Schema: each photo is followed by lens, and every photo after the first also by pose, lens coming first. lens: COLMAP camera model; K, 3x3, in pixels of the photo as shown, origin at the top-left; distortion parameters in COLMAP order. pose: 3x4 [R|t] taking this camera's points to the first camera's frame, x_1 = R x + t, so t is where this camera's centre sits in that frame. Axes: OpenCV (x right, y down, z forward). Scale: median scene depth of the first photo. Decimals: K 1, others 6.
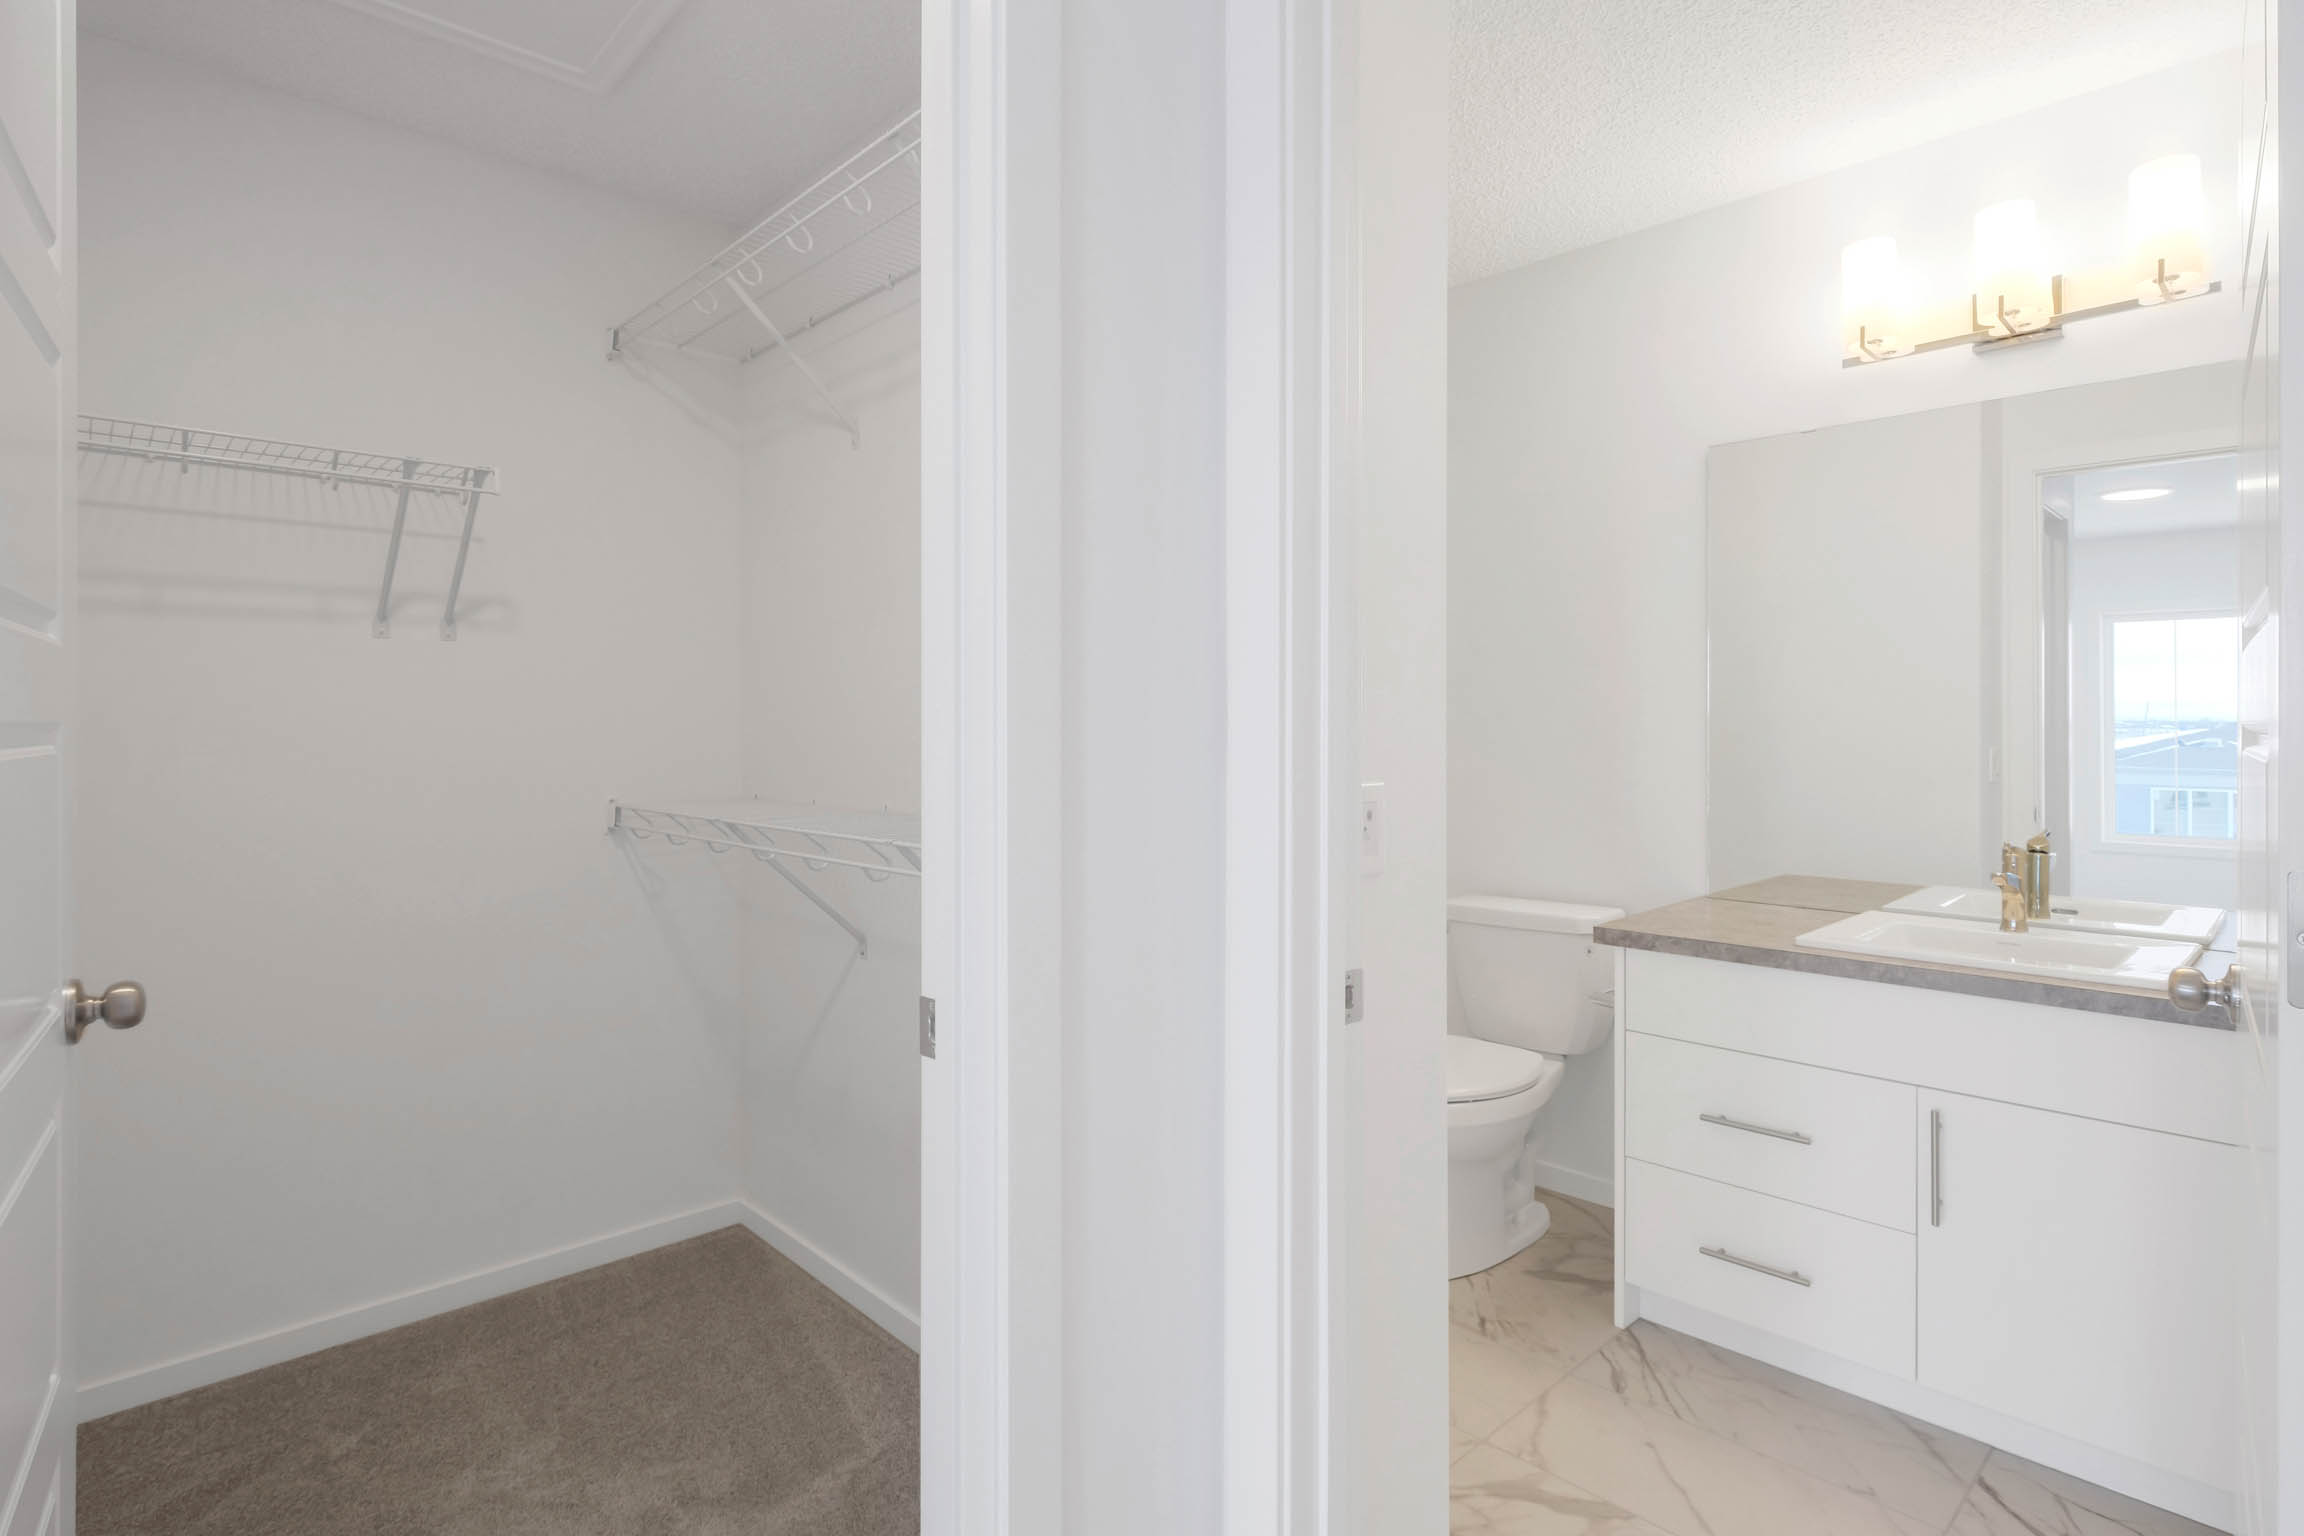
lens RADIAL K [[1163.9, 0, 1147.9], [0, 1163.9, 743.9], [0, 0, 1]] dist [-0.009682, -0.001023]
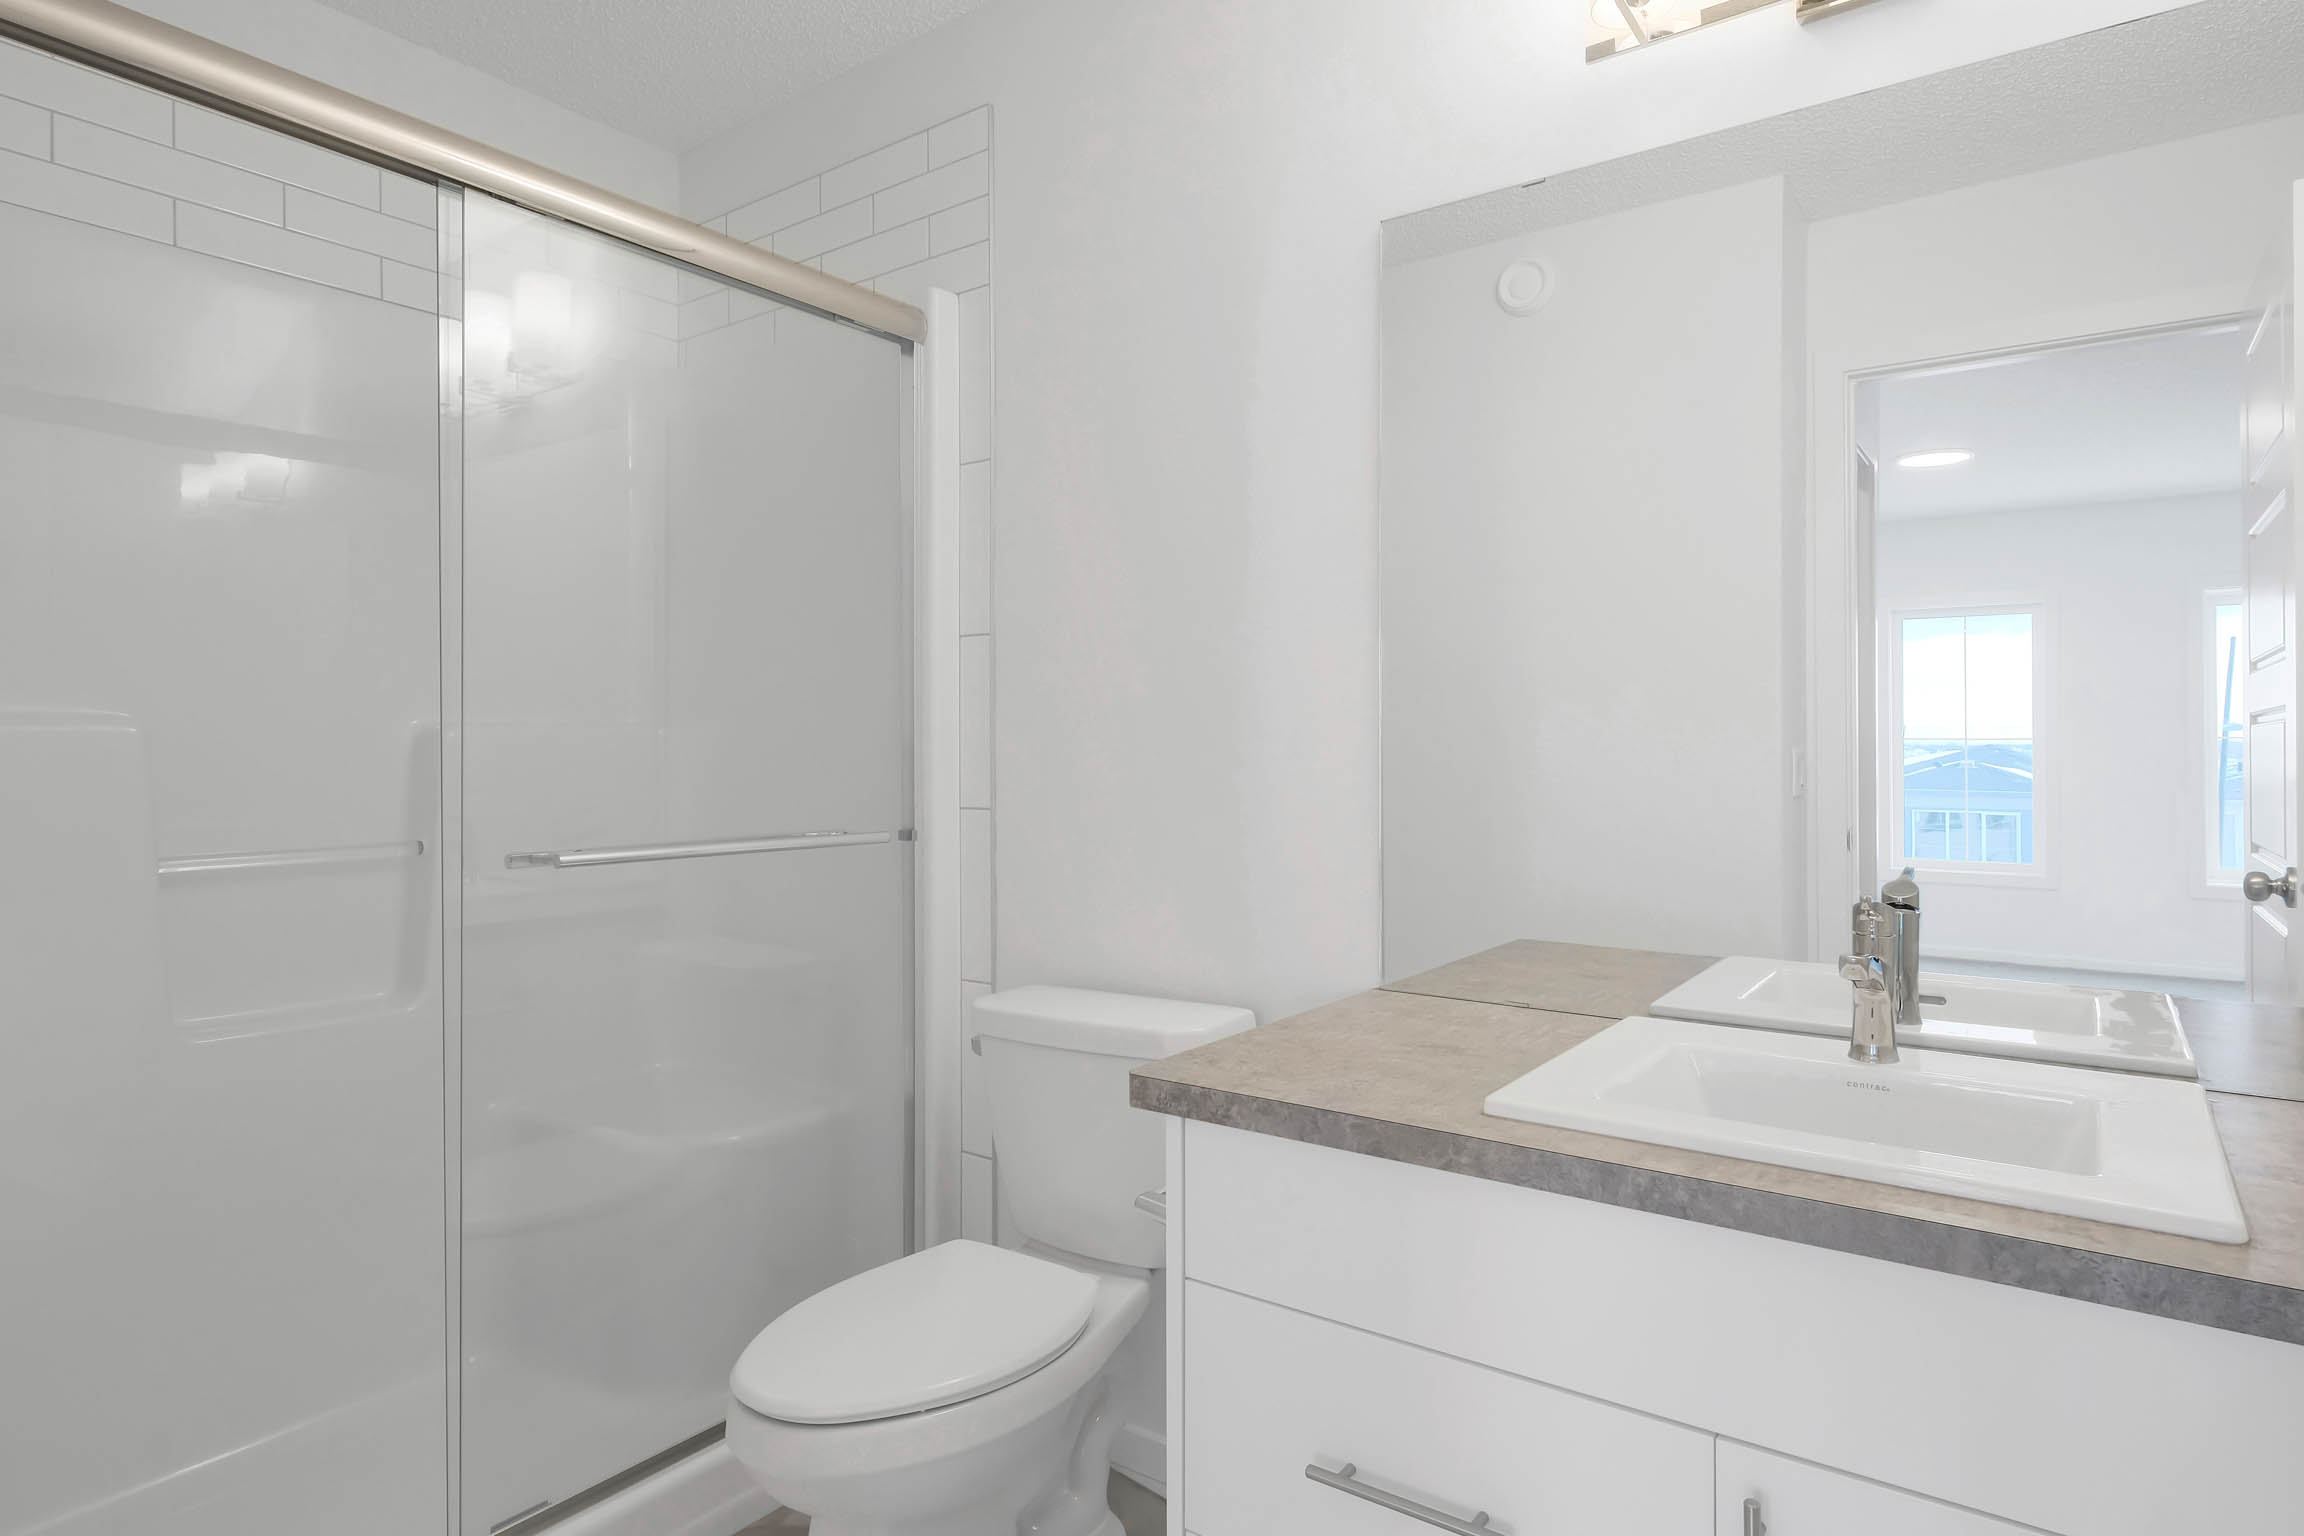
lens RADIAL K [[1286.4, 0, 1154.6], [0, 1286.4, 774.7], [0, 0, 1]] dist [0.009418, 0.002428]
pose [[0.982211, -0.003504, 0.187749, 0.309499], [0.002844, 0.999989, 0.003780, 0.026119], [-0.187761, -0.003178, 0.982210, 0.475780]]
